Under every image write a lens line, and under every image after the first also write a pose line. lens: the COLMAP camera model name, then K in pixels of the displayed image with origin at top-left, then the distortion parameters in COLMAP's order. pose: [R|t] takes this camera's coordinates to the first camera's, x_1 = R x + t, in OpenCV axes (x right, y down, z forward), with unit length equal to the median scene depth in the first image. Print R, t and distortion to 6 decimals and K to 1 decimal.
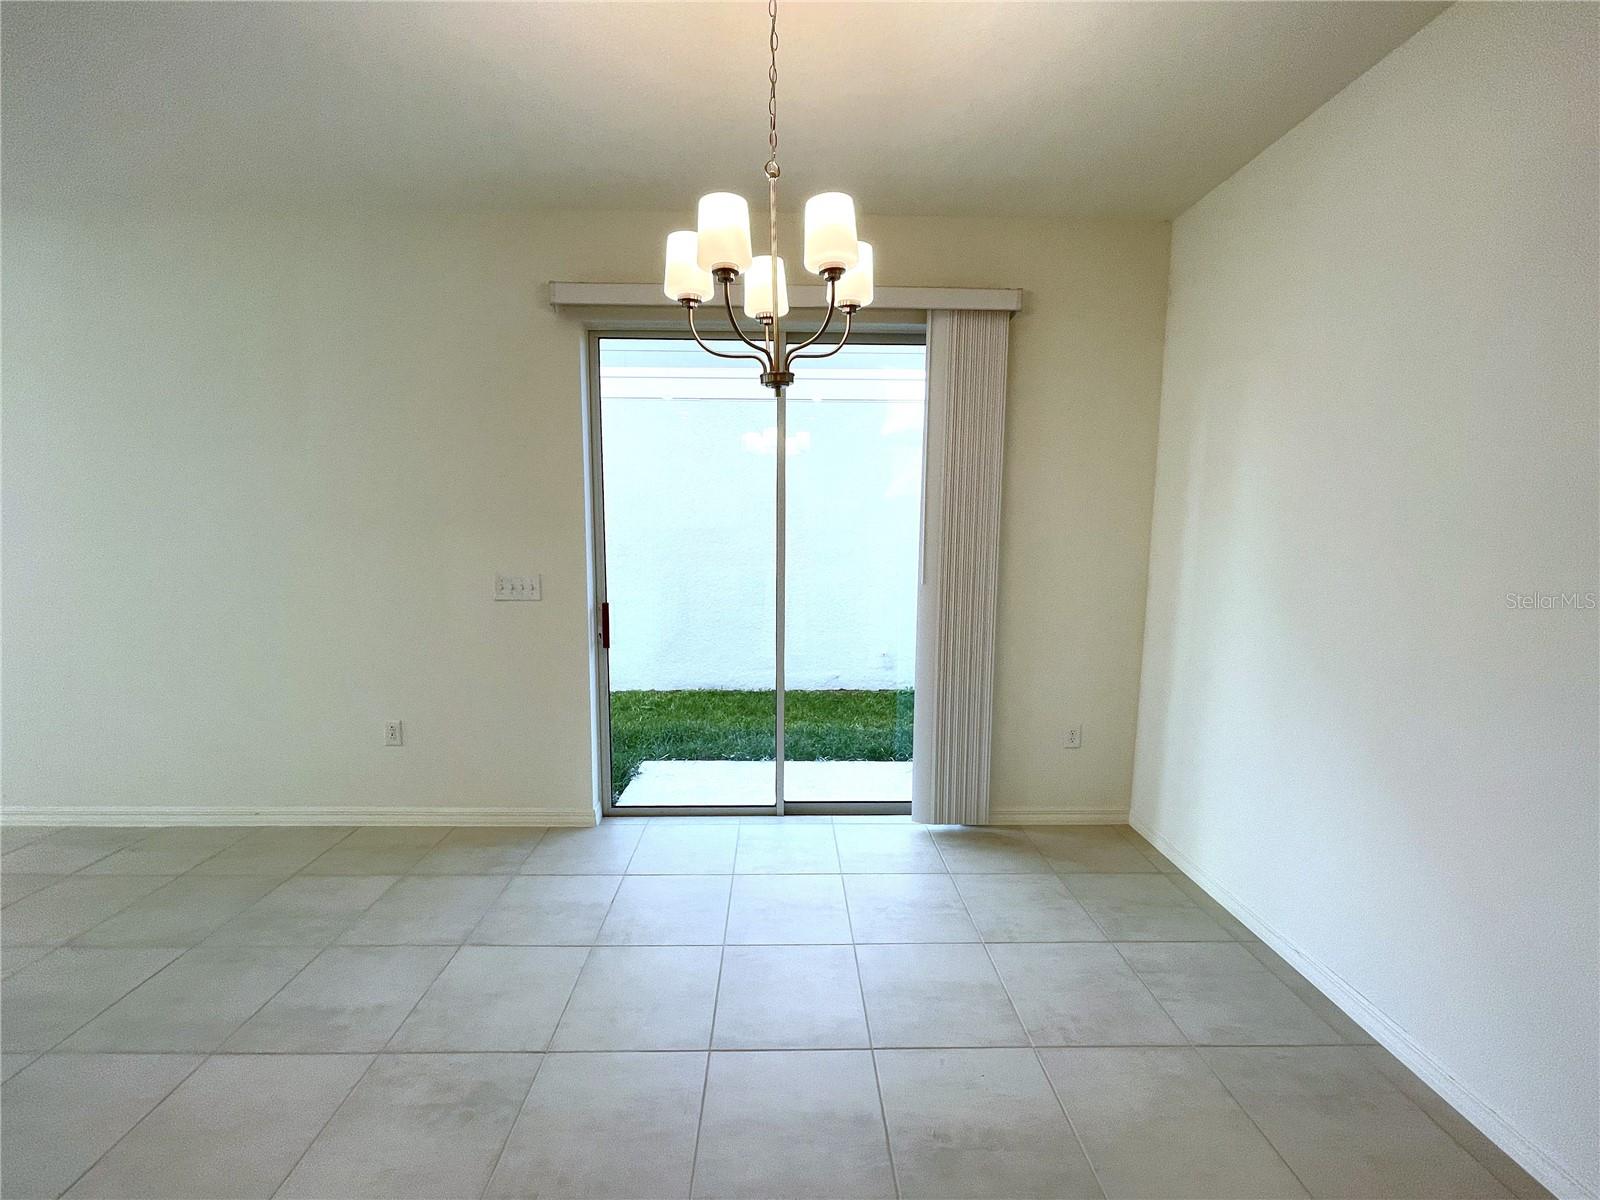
lens RADIAL K [[661.4, 0, 800.0], [0, 661.4, 600.0], [0, 0, 1]] dist [-0.000811, -0.000051]
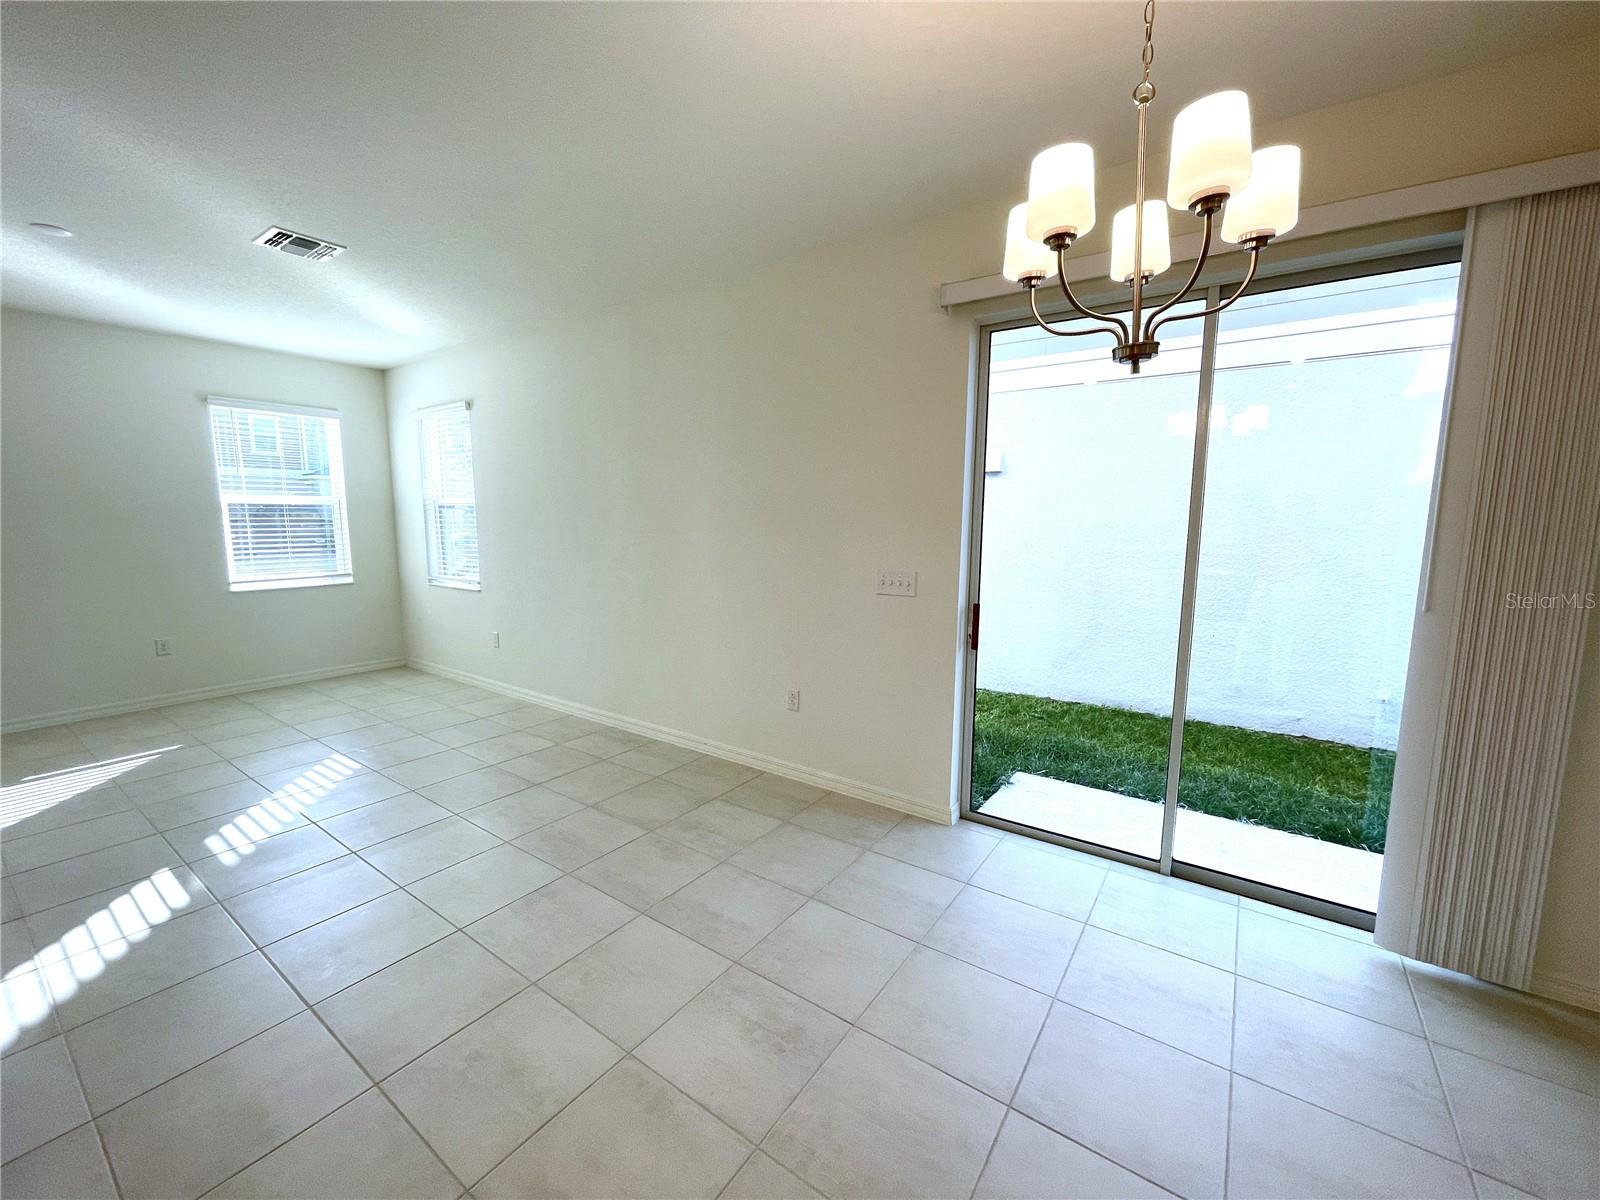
lens RADIAL K [[661.4, 0, 800.0], [0, 661.4, 600.0], [0, 0, 1]] dist [-0.000811, -0.000051]
pose [[0.796059, 0.075378, -0.600507, 0.087669], [-0.069184, 0.997043, 0.033440, -0.016487], [0.601252, 0.014925, 0.798920, 0.060658]]
